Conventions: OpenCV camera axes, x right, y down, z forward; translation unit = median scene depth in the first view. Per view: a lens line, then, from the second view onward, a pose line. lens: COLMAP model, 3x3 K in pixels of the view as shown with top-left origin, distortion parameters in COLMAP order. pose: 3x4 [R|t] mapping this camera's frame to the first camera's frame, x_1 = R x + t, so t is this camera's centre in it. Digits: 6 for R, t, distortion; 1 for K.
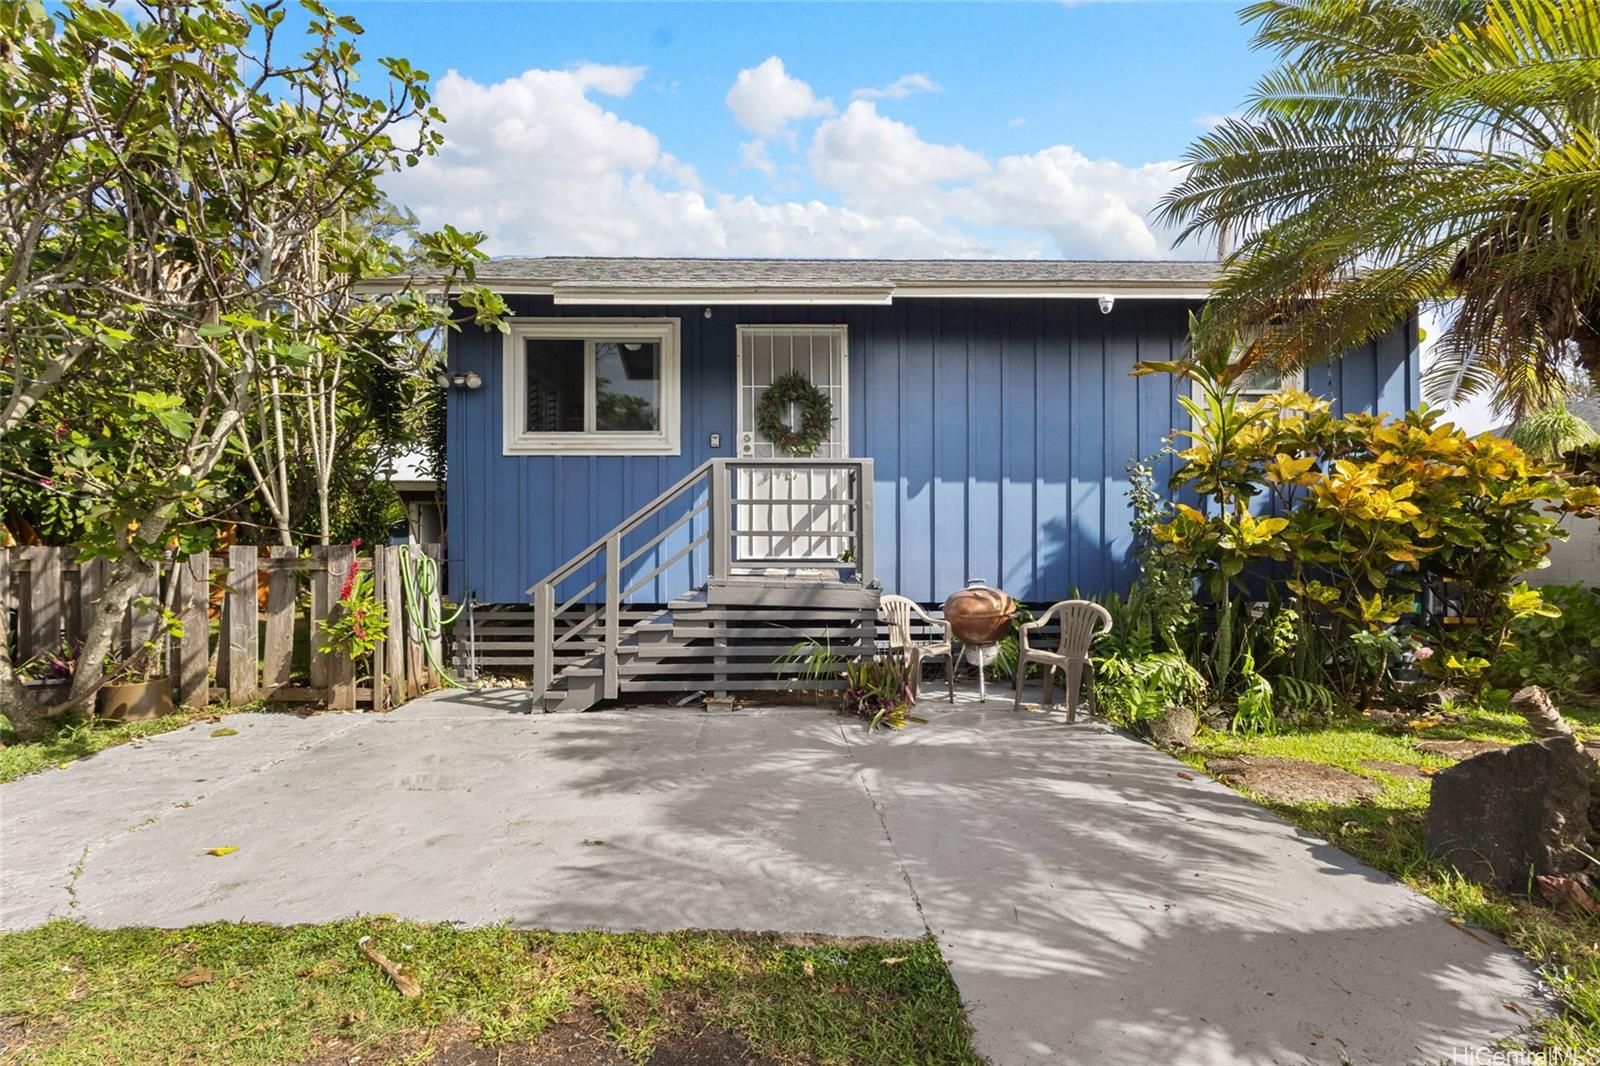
lens RADIAL K [[718.8, 0, 800.0], [0, 718.8, 533.0], [0, 0, 1]] dist [-0.000881, -0.000299]
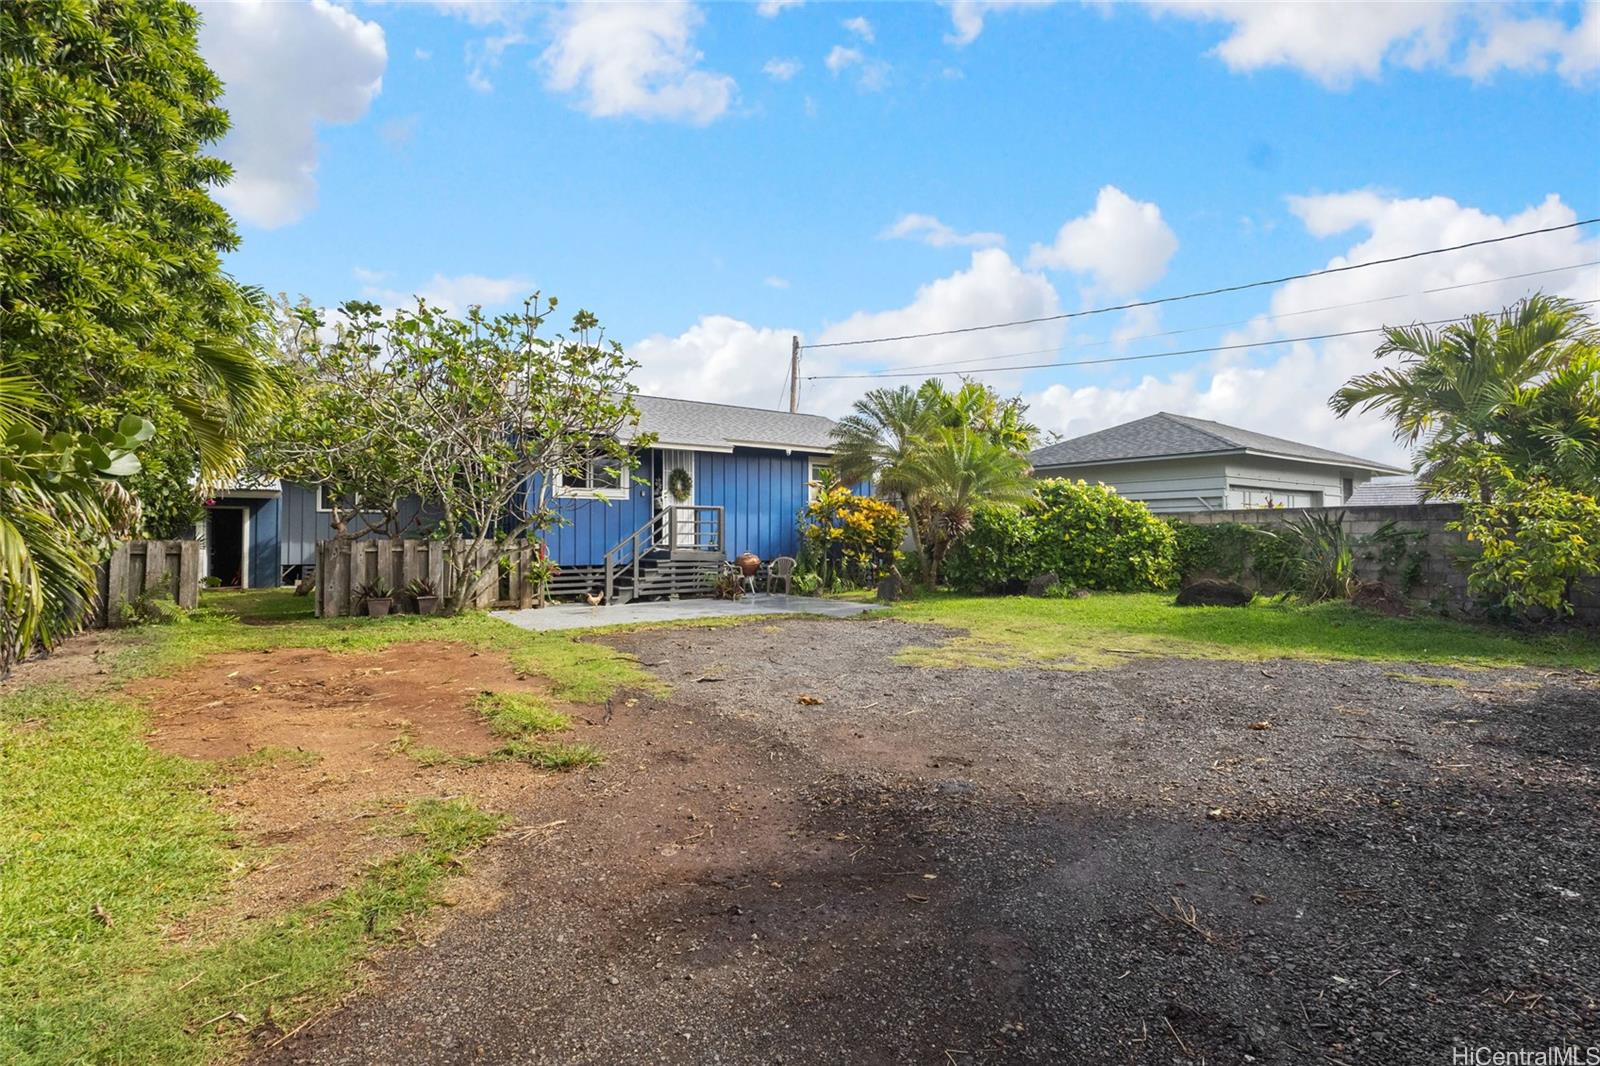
lens RADIAL K [[718.8, 0, 800.0], [0, 718.8, 533.0], [0, 0, 1]] dist [-0.000881, -0.000299]
pose [[0.813073, 0.003036, 0.582154, -1.282414], [0.000324, 0.999984, -0.005667, 0.013873], [-0.582161, 0.004796, 0.813059, -1.429870]]
